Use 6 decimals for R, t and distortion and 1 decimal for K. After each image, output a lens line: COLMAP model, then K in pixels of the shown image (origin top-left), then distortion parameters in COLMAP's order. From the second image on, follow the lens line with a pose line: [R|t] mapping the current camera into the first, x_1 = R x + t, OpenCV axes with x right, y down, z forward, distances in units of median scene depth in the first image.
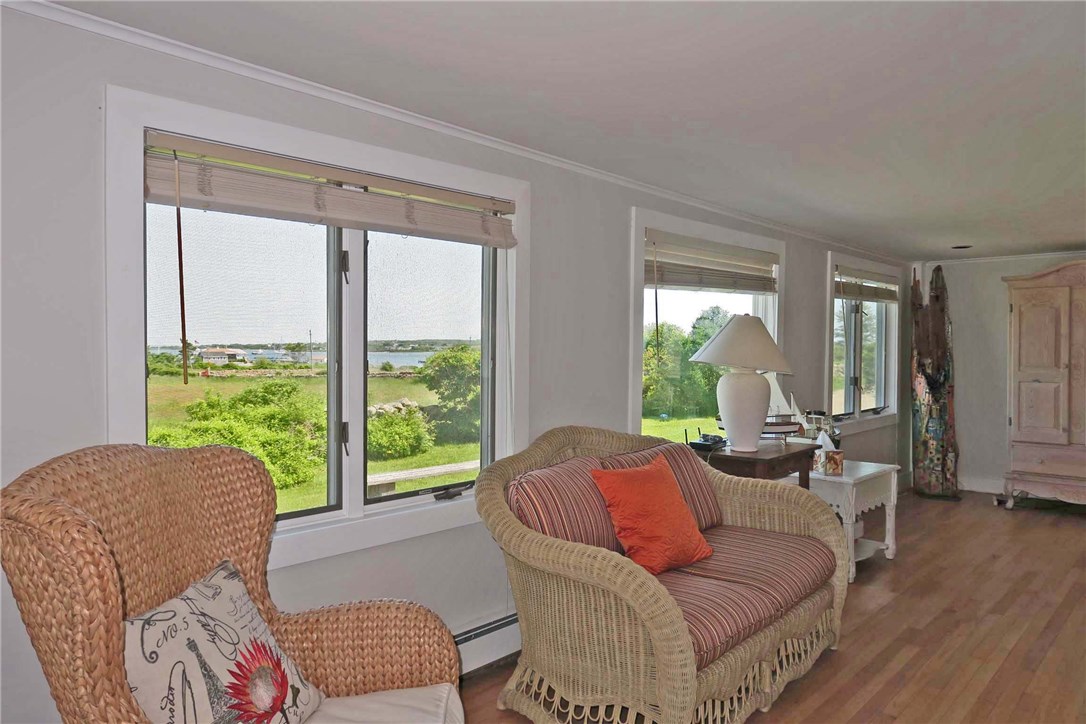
lens RADIAL K [[751.8, 0, 548.1], [0, 751.8, 363.4], [0, 0, 1]] dist [-0.009785, -0.000631]
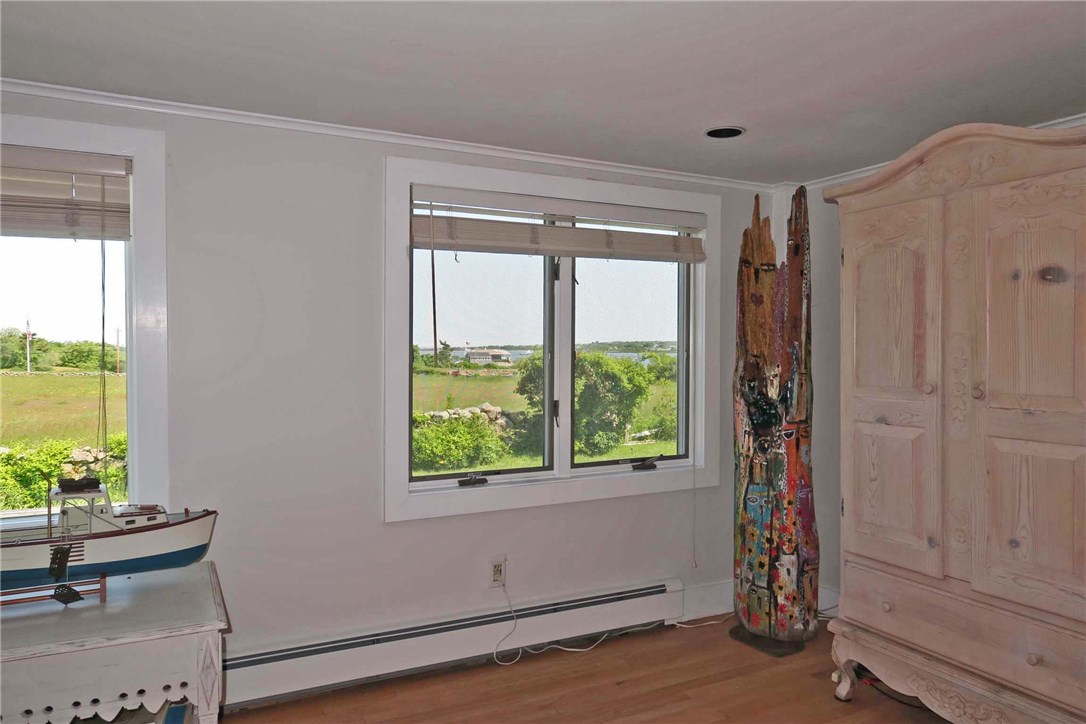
lens RADIAL K [[751.8, 0, 549.5], [0, 751.8, 362.6], [0, 0, 1]] dist [-0.009785, -0.000631]
pose [[0.940279, 0.006447, -0.340345, 0.563331], [-0.007306, 0.999973, -0.001240, -0.007601], [0.340327, 0.003653, 0.940300, 0.477429]]
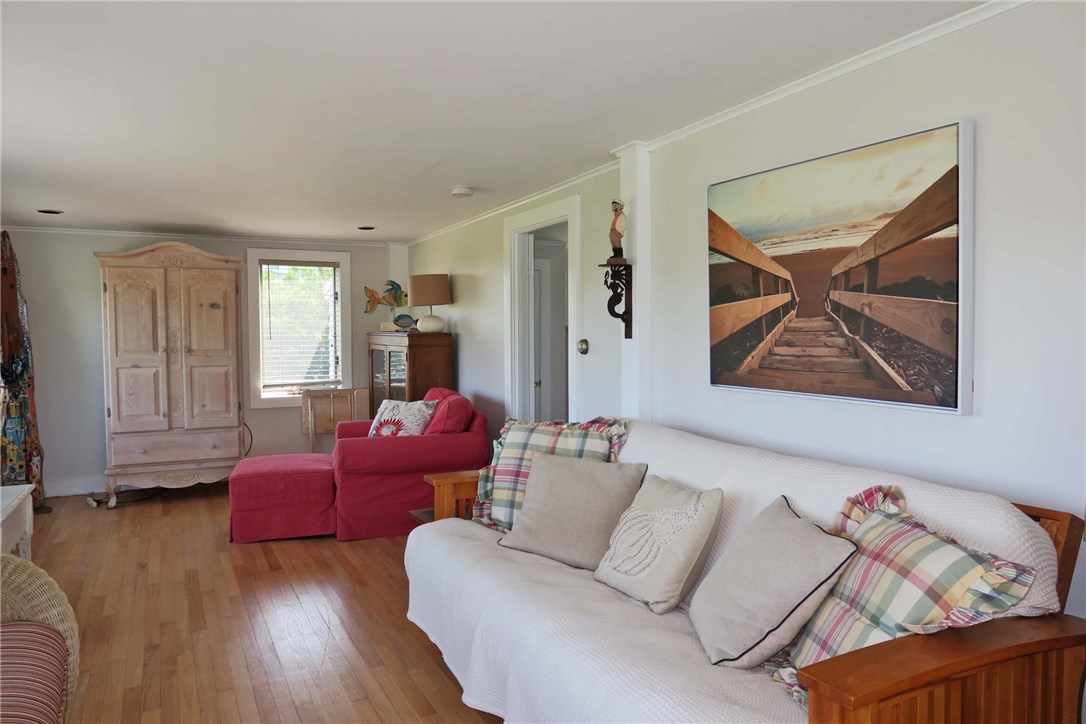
lens RADIAL K [[751.8, 0, 545.7], [0, 751.8, 364.2], [0, 0, 1]] dist [-0.009785, -0.000631]
pose [[0.352941, -0.044564, 0.934584, -0.041072], [0.024311, 0.998965, 0.038453, -0.002652], [-0.935330, 0.009149, 0.353659, 0.168654]]
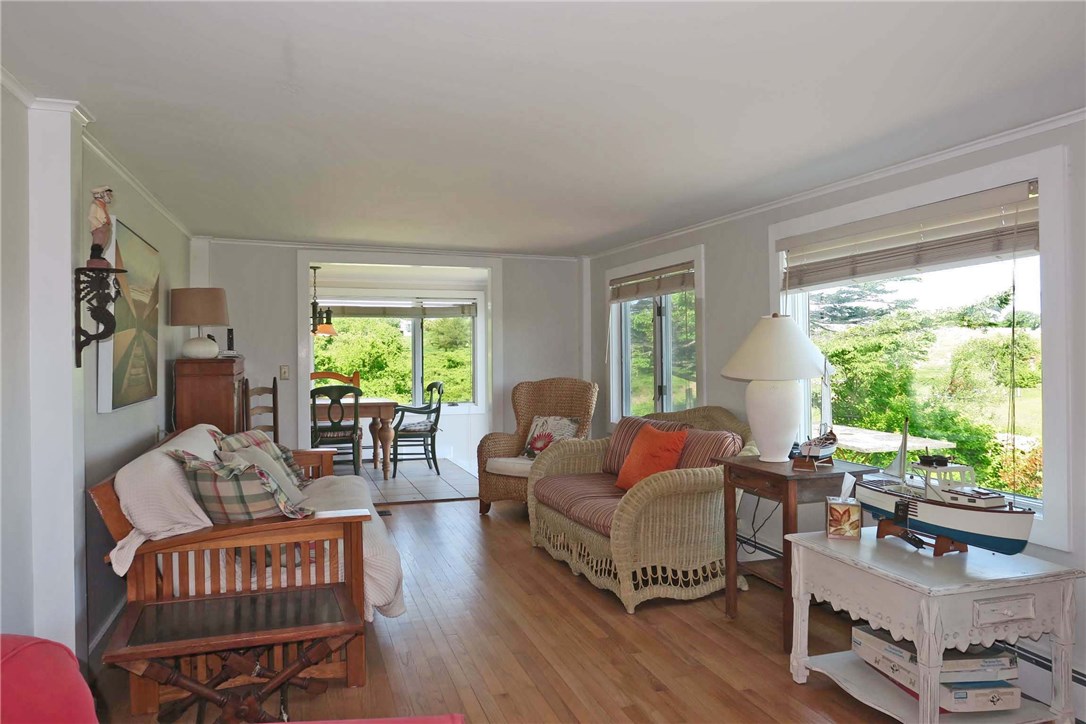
lens RADIAL K [[751.8, 0, 548.6], [0, 751.8, 353.2], [0, 0, 1]] dist [-0.009785, -0.000631]
pose [[-0.494540, 0.002145, -0.869152, 0.726657], [-0.013768, 0.999852, 0.010302, -0.014156], [0.869046, 0.017061, -0.494438, 0.730700]]
